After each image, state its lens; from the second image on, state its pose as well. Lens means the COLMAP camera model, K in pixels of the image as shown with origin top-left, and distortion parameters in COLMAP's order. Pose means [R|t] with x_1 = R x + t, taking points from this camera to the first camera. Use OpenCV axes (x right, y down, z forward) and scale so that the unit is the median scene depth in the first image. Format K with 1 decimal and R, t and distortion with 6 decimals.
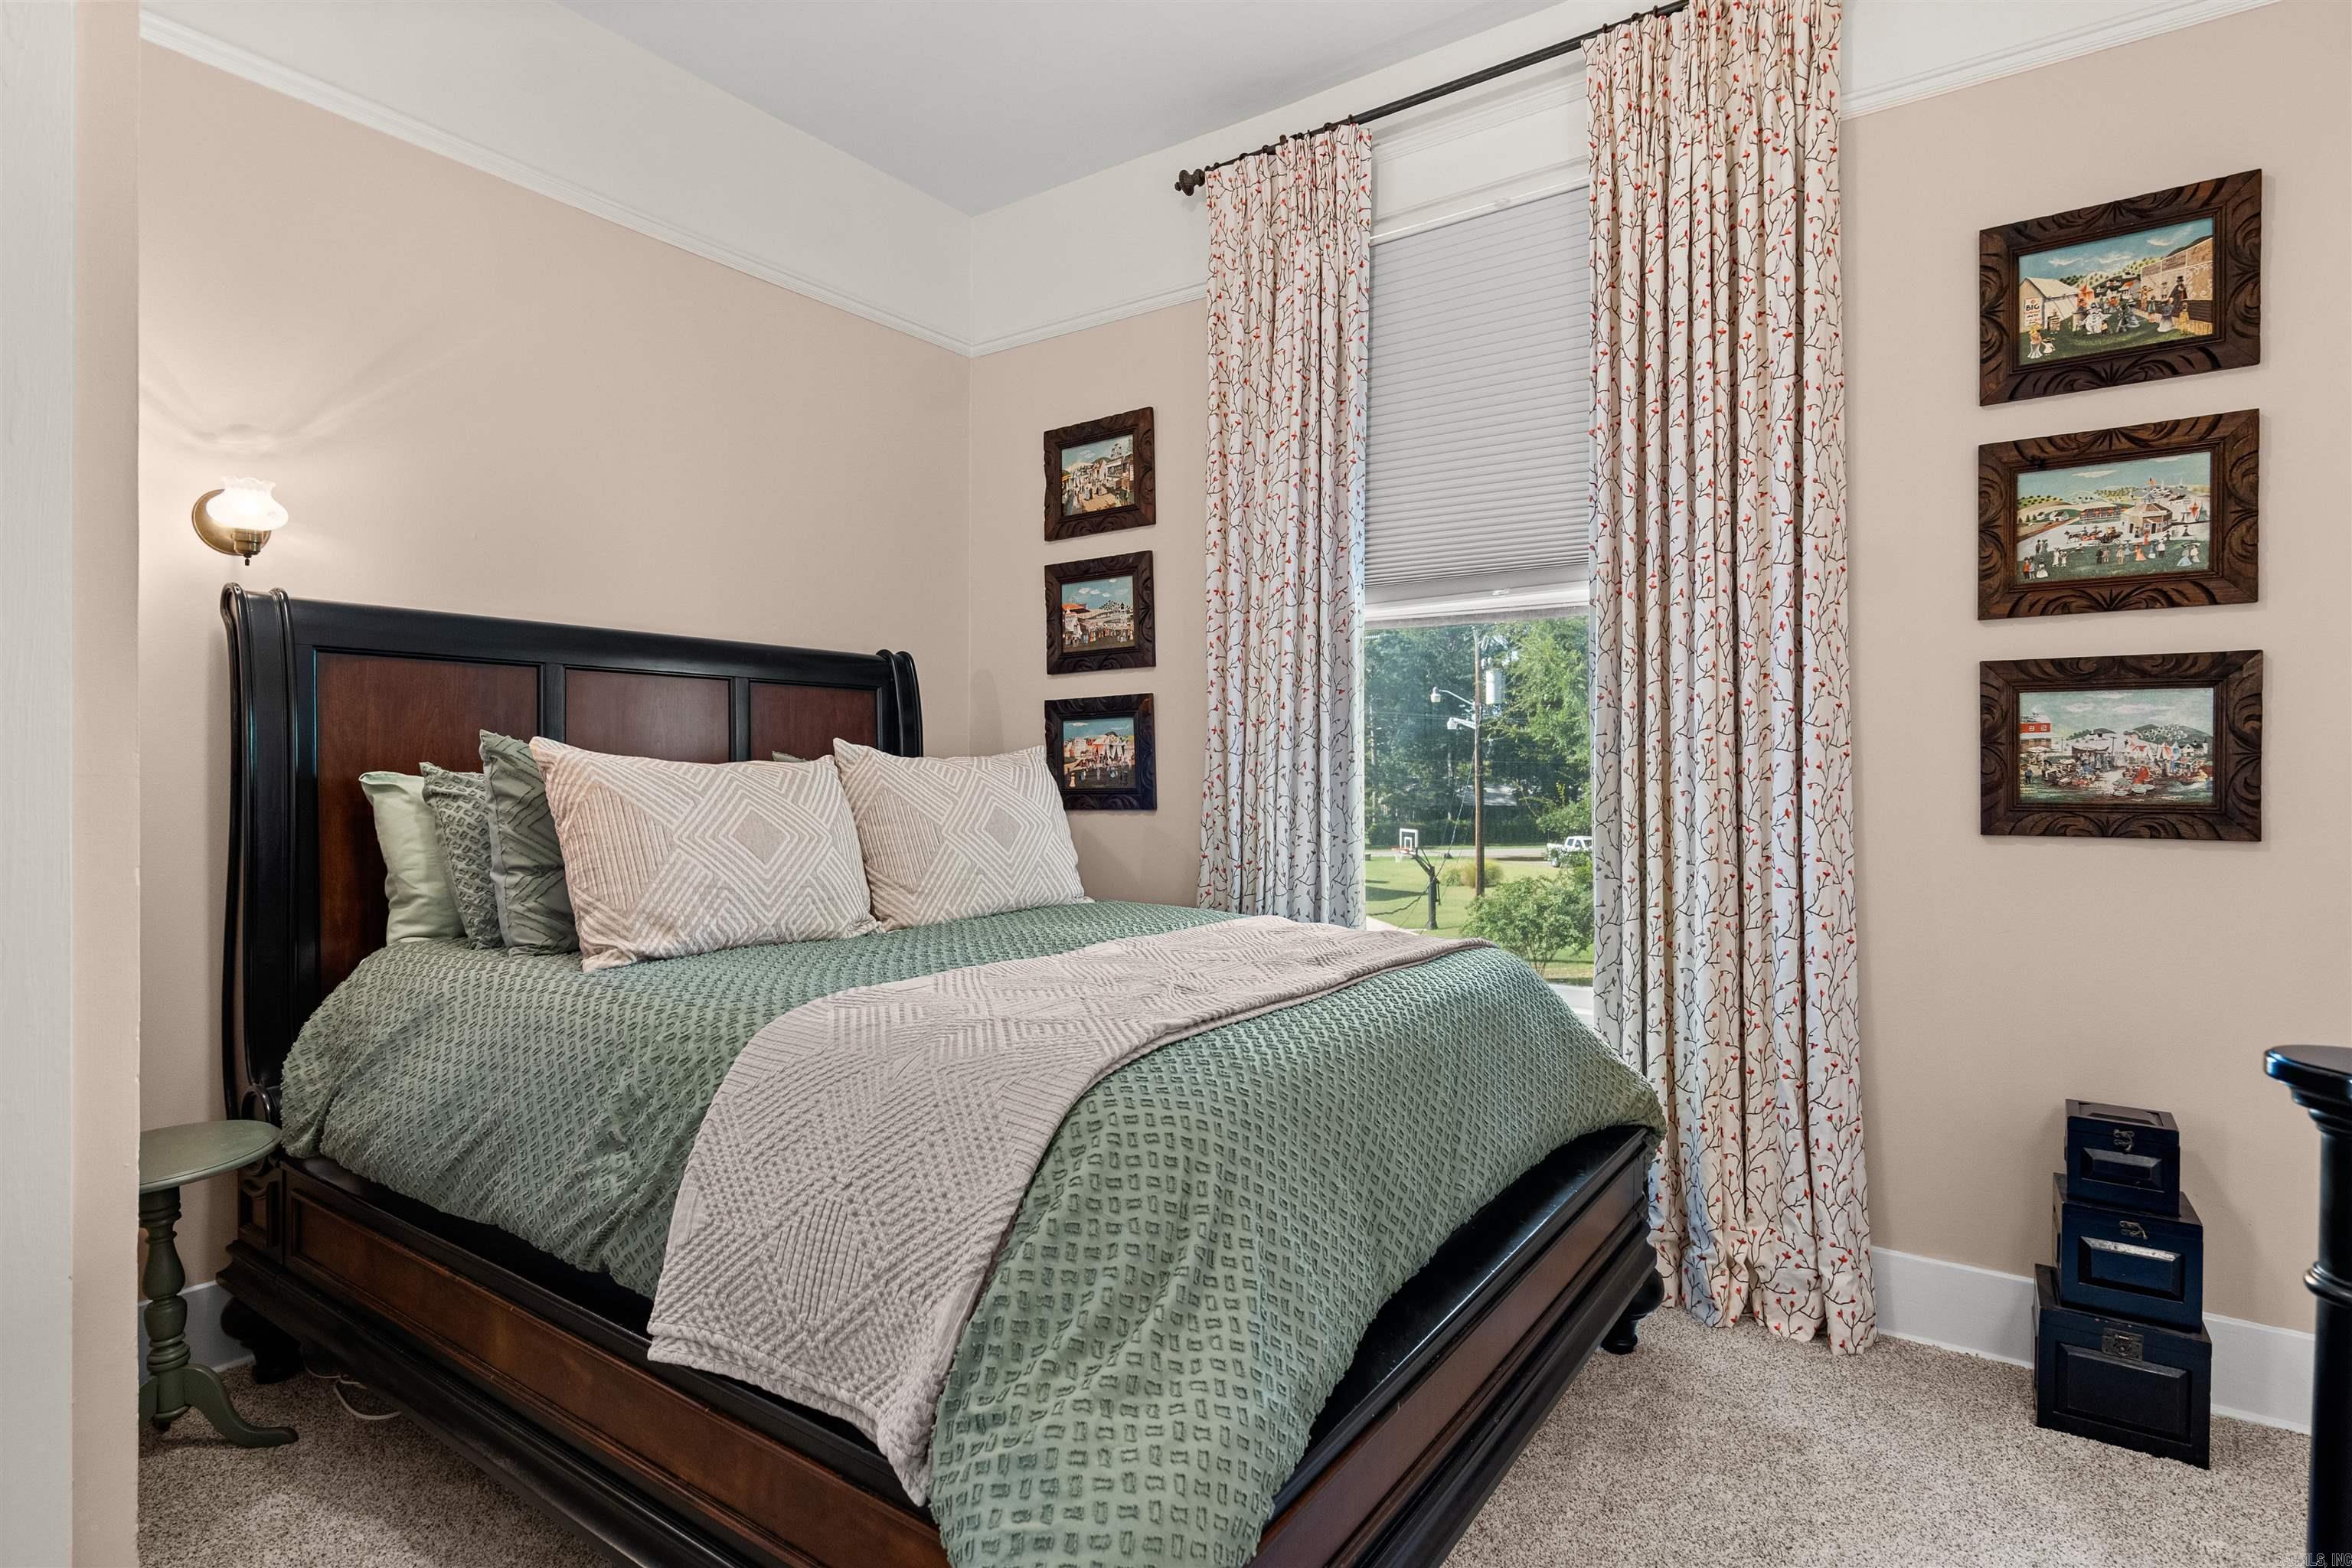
lens RADIAL K [[1171.1, 0, 1176.0], [0, 1171.1, 784.0], [0, 0, 1]] dist [-0.011796, 0.000881]
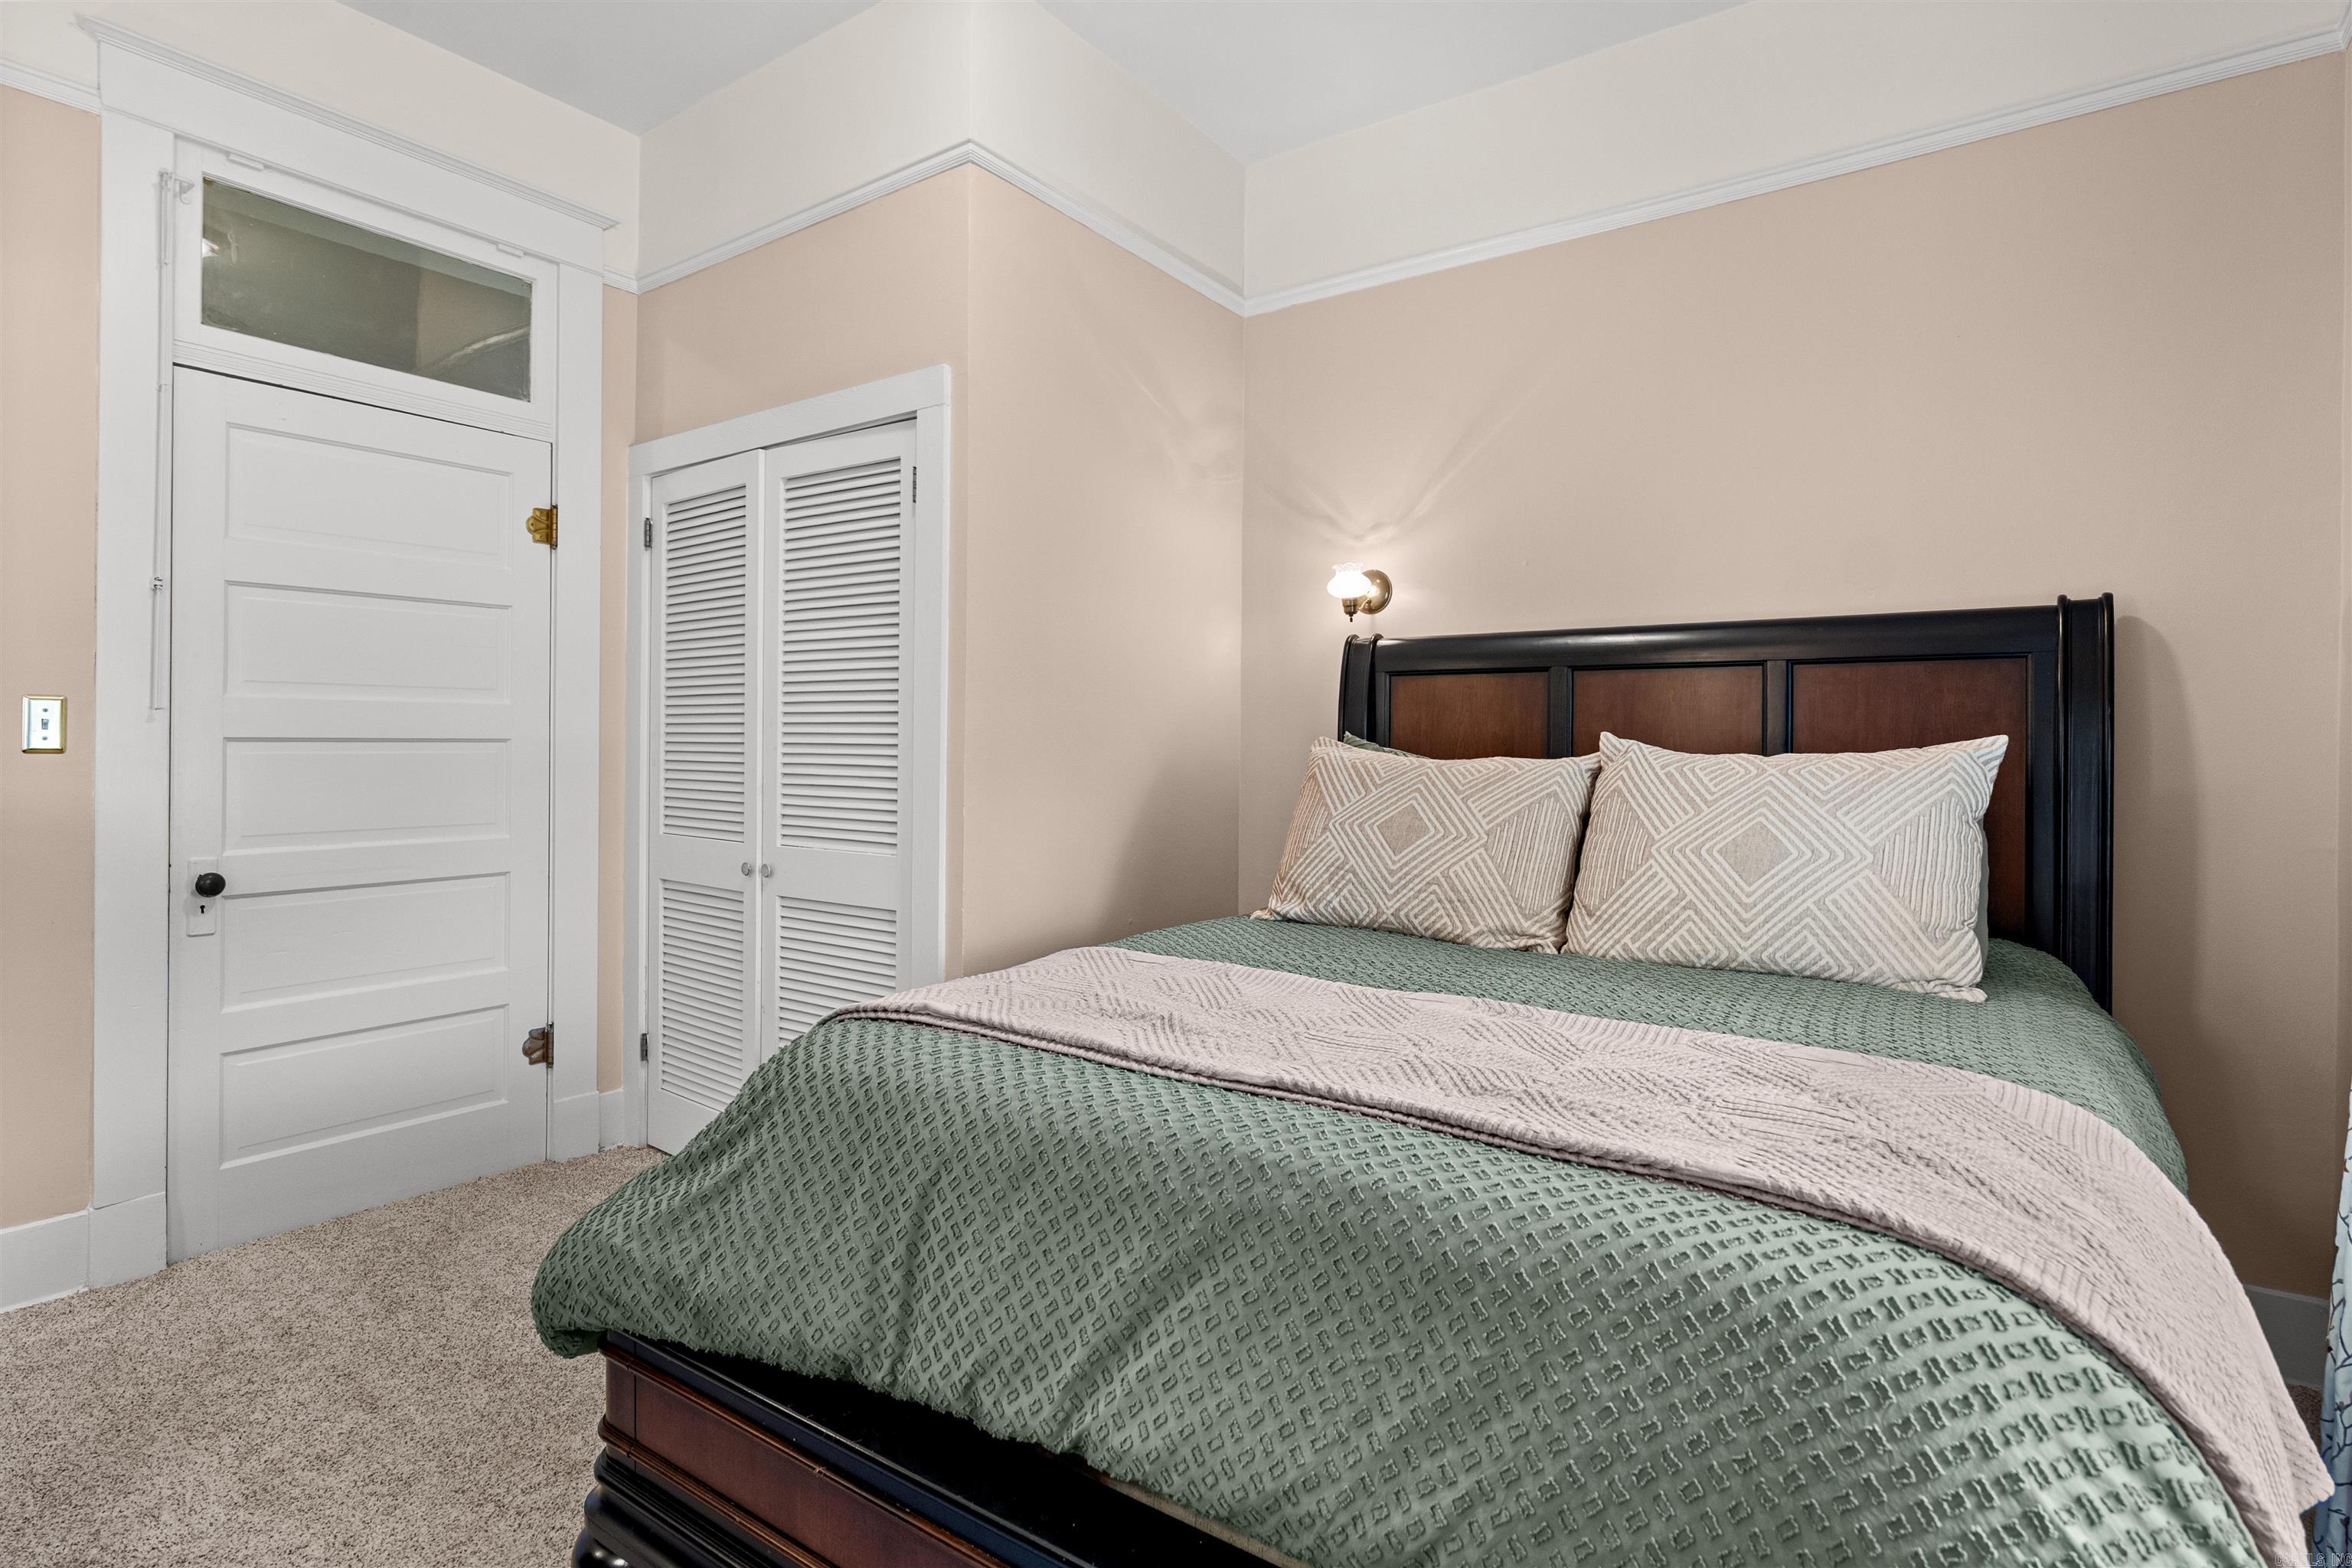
lens RADIAL K [[1173.0, 0, 1178.8], [0, 1173.0, 745.4], [0, 0, 1]] dist [-0.000739, 0.000185]
pose [[0.011235, -0.001644, -0.999936, 0.628851], [-0.019580, 0.999807, -0.001863, -0.022635], [0.999745, 0.019599, 0.011200, 0.705389]]
